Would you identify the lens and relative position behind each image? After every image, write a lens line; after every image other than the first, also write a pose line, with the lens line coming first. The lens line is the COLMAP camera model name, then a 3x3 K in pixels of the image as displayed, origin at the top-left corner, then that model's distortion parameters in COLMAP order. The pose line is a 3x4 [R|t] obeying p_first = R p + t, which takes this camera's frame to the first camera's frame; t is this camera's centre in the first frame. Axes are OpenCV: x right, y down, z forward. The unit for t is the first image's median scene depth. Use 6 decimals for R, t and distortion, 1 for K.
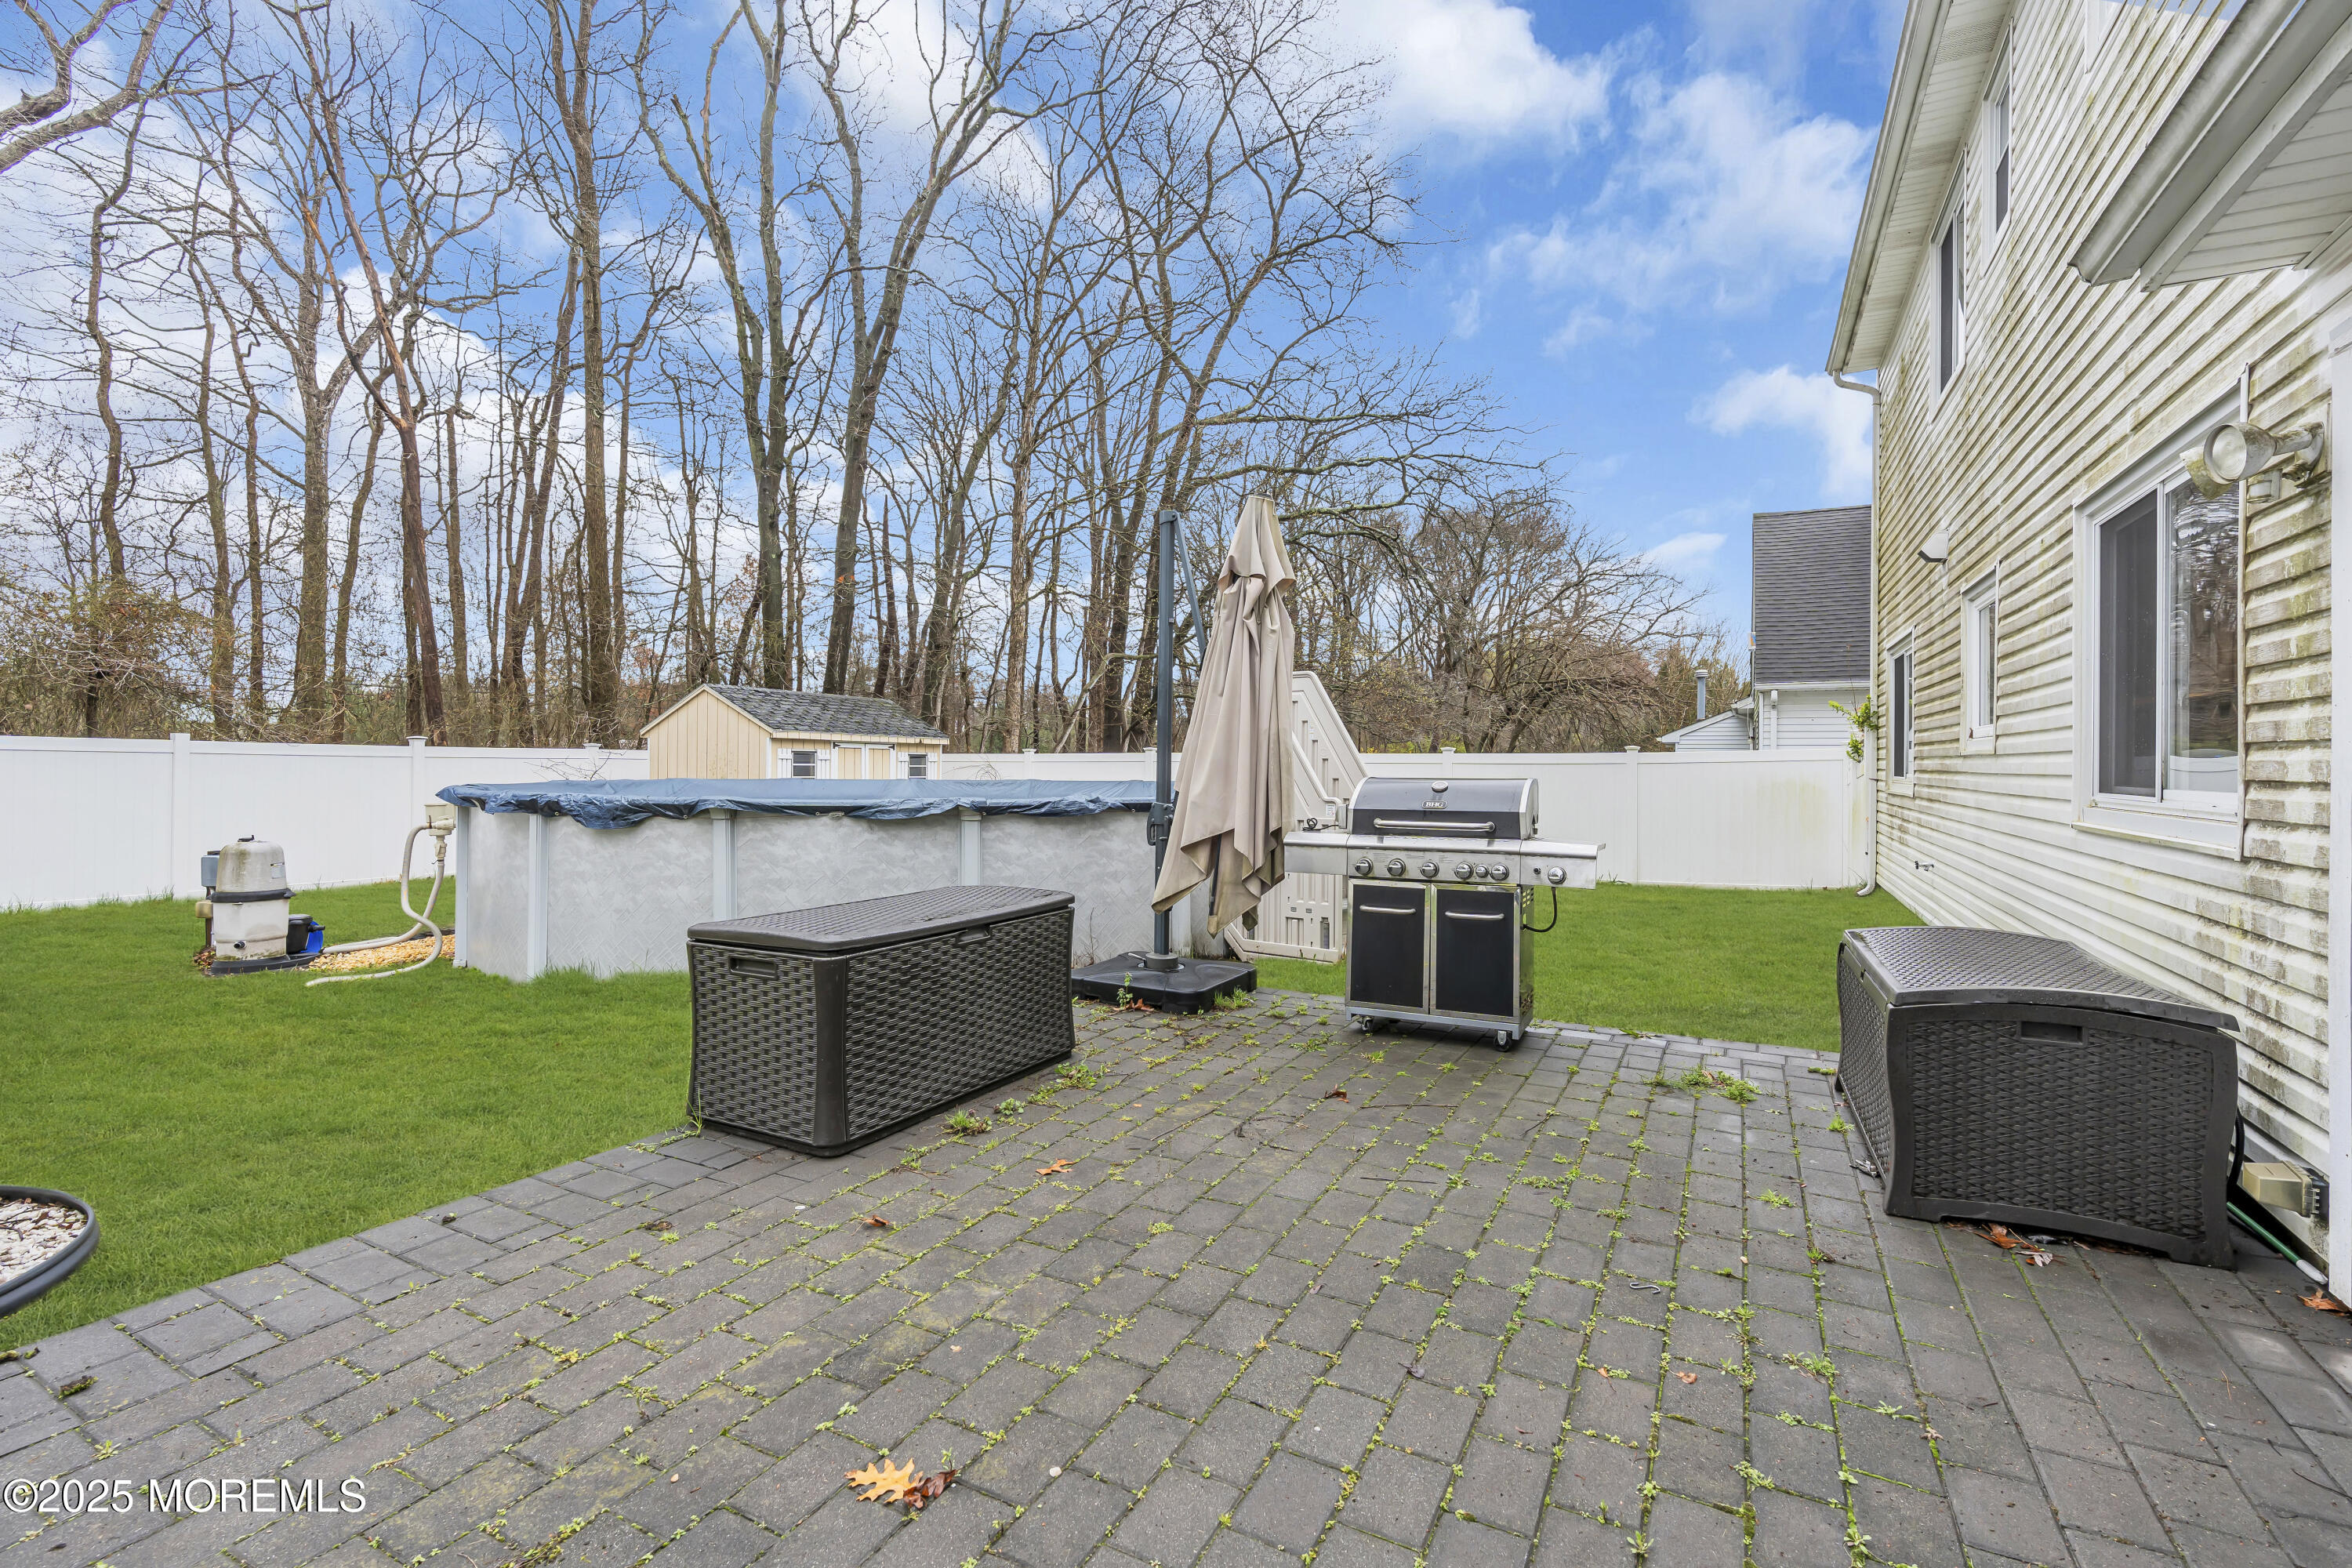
lens RADIAL K [[1069.1, 0, 1168.8], [0, 1069.1, 773.1], [0, 0, 1]] dist [-0.007361, 0.000238]
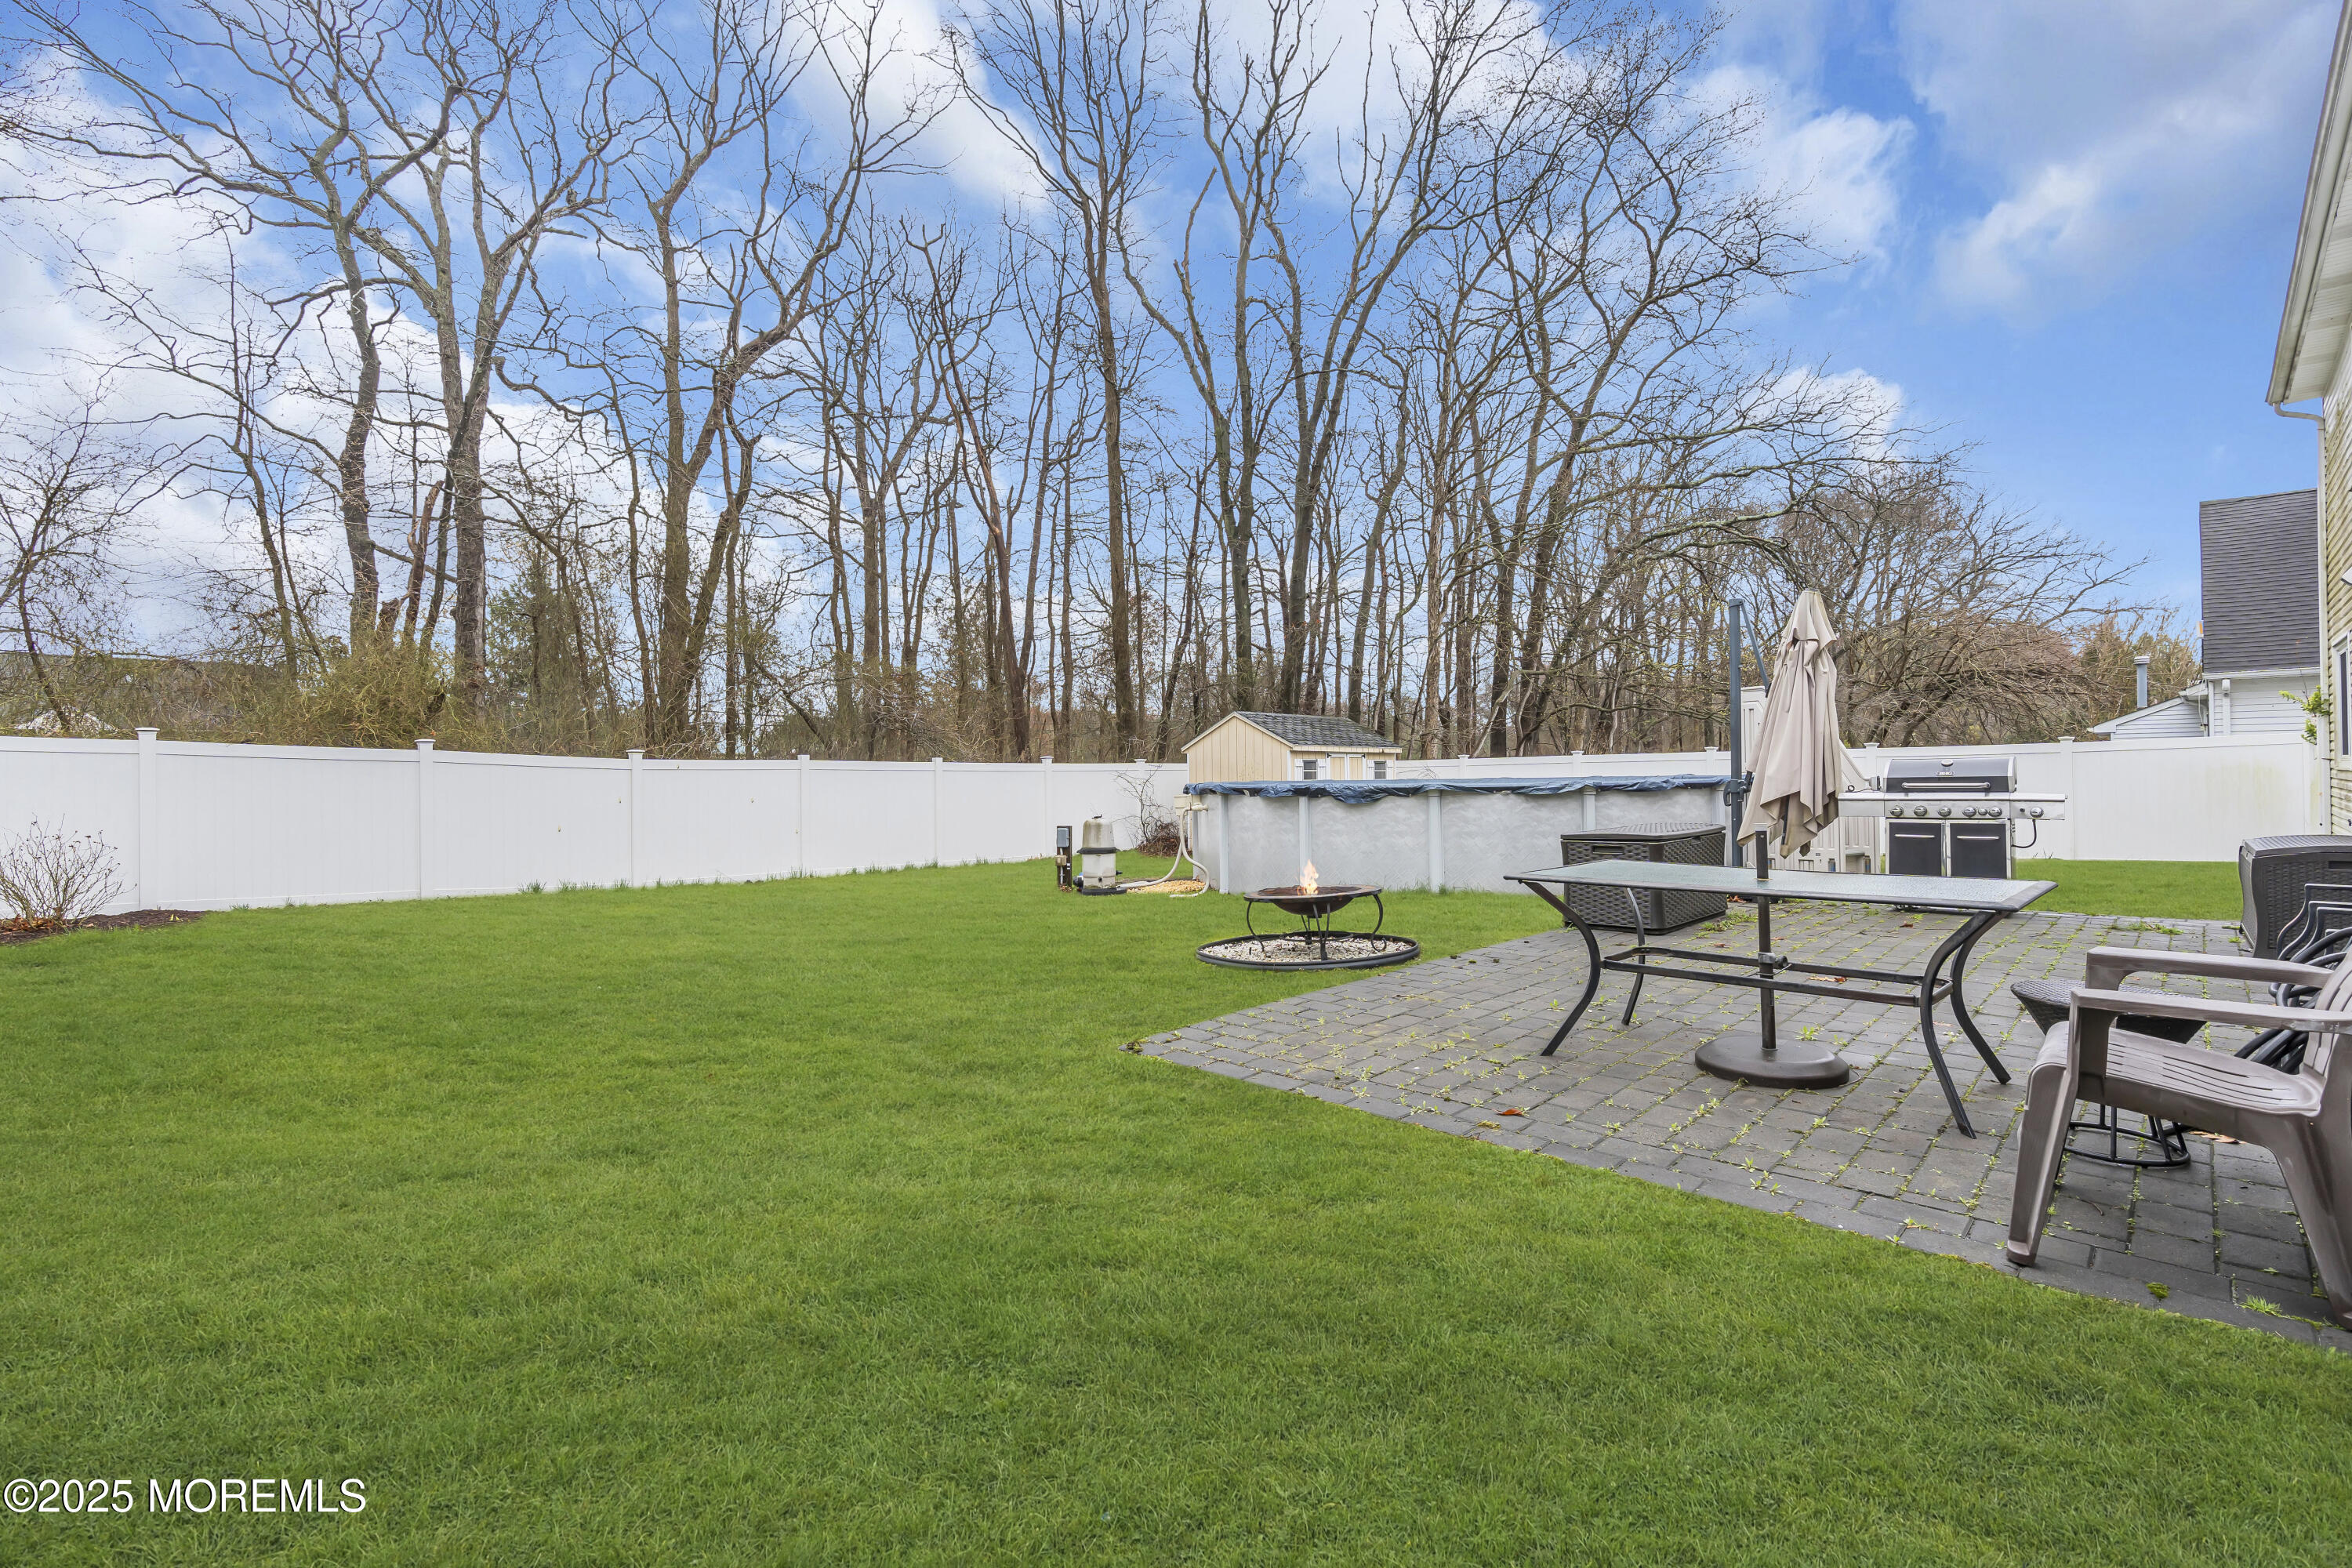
lens RADIAL K [[1064.8, 0, 1171.1], [0, 1064.8, 777.9], [0, 0, 1]] dist [-0.010387, 0.005039]
pose [[0.960510, -0.020505, -0.277487, -0.136009], [0.018831, 0.999785, -0.008698, 0.008337], [0.277606, 0.003130, 0.960690, -0.278318]]
